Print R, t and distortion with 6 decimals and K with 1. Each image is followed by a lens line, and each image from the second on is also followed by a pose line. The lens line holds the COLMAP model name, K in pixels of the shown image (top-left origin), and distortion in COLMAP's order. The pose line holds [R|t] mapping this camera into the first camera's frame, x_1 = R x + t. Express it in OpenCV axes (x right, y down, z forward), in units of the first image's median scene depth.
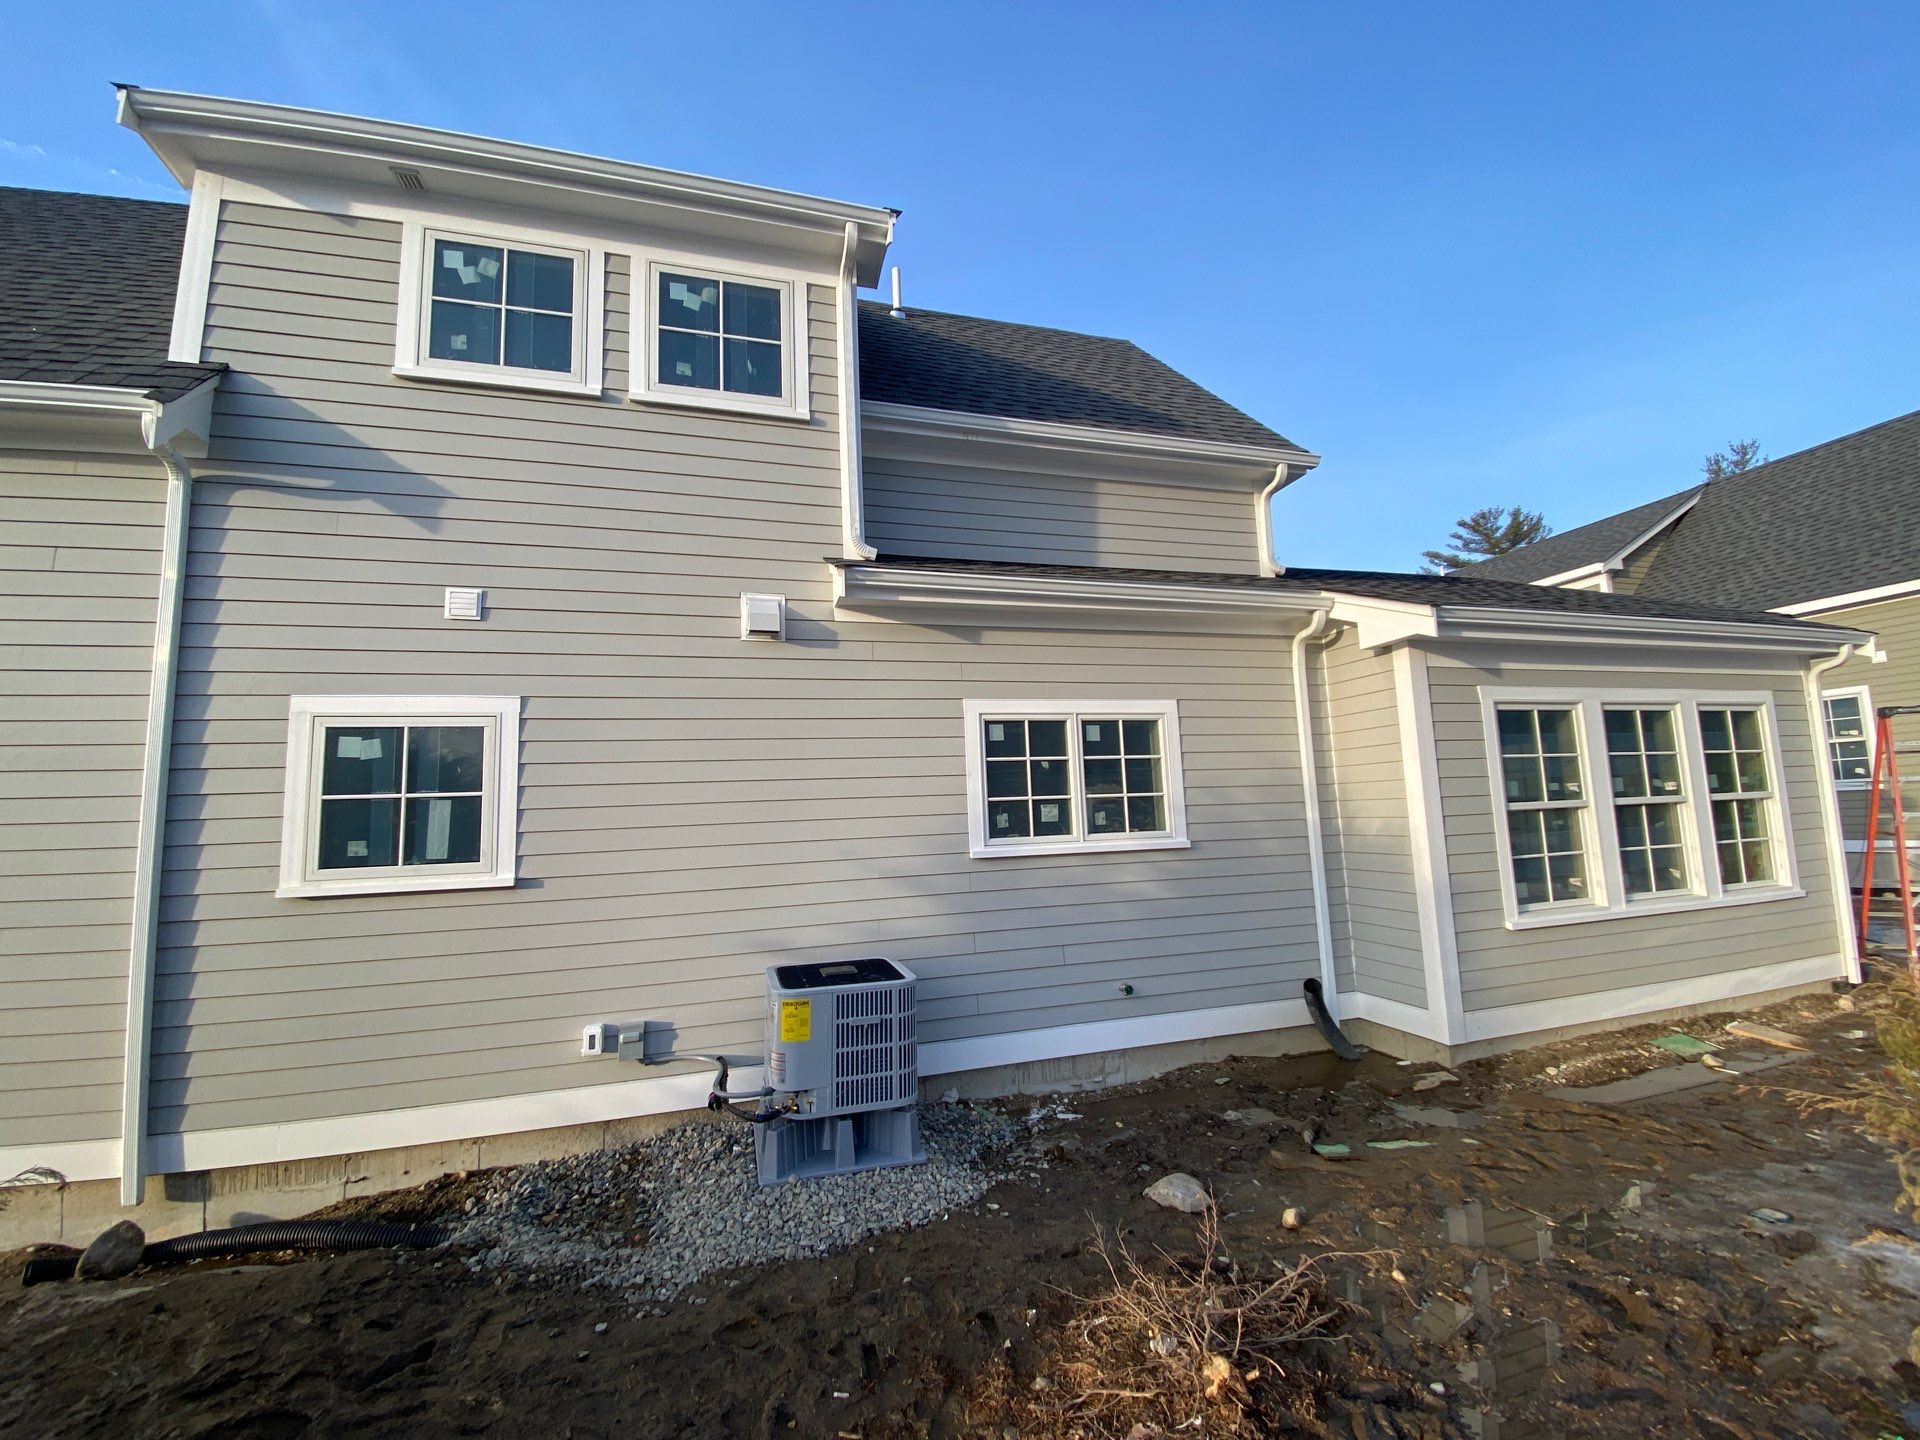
lens RADIAL K [[785.4, 0, 960.0], [0, 785.4, 720.0], [0, 0, 1]] dist [-0.001907, -0.000438]
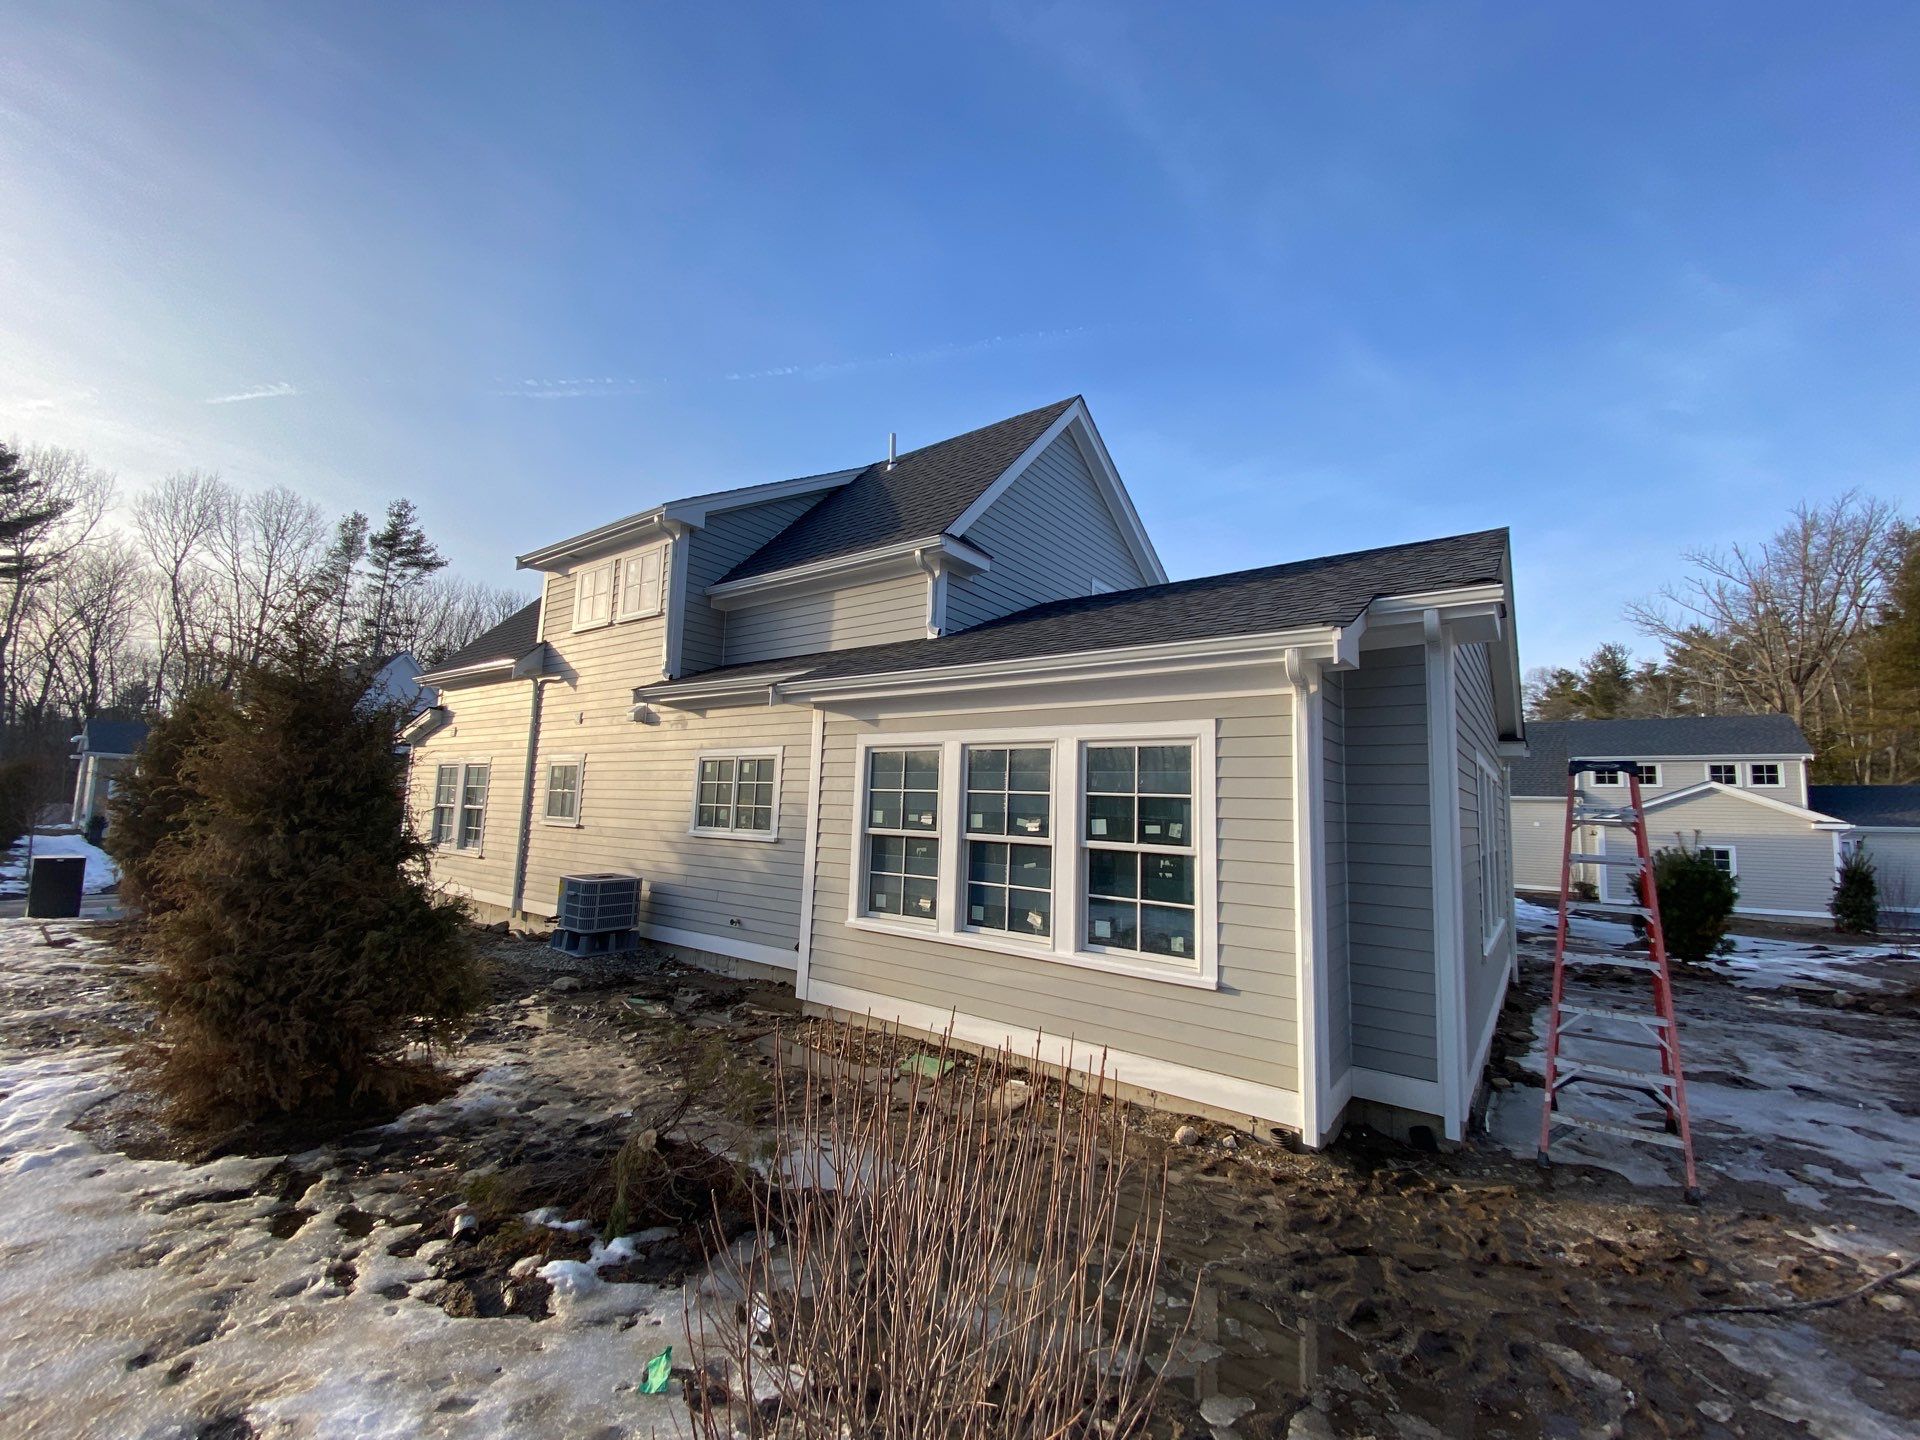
lens RADIAL K [[785.4, 0, 960.0], [0, 785.4, 720.0], [0, 0, 1]] dist [-0.001907, -0.000438]
pose [[0.598916, -0.037627, -0.799928, 1.784202], [0.038050, 0.999104, -0.018507, -0.037325], [0.799908, -0.019353, 0.599811, 0.372143]]
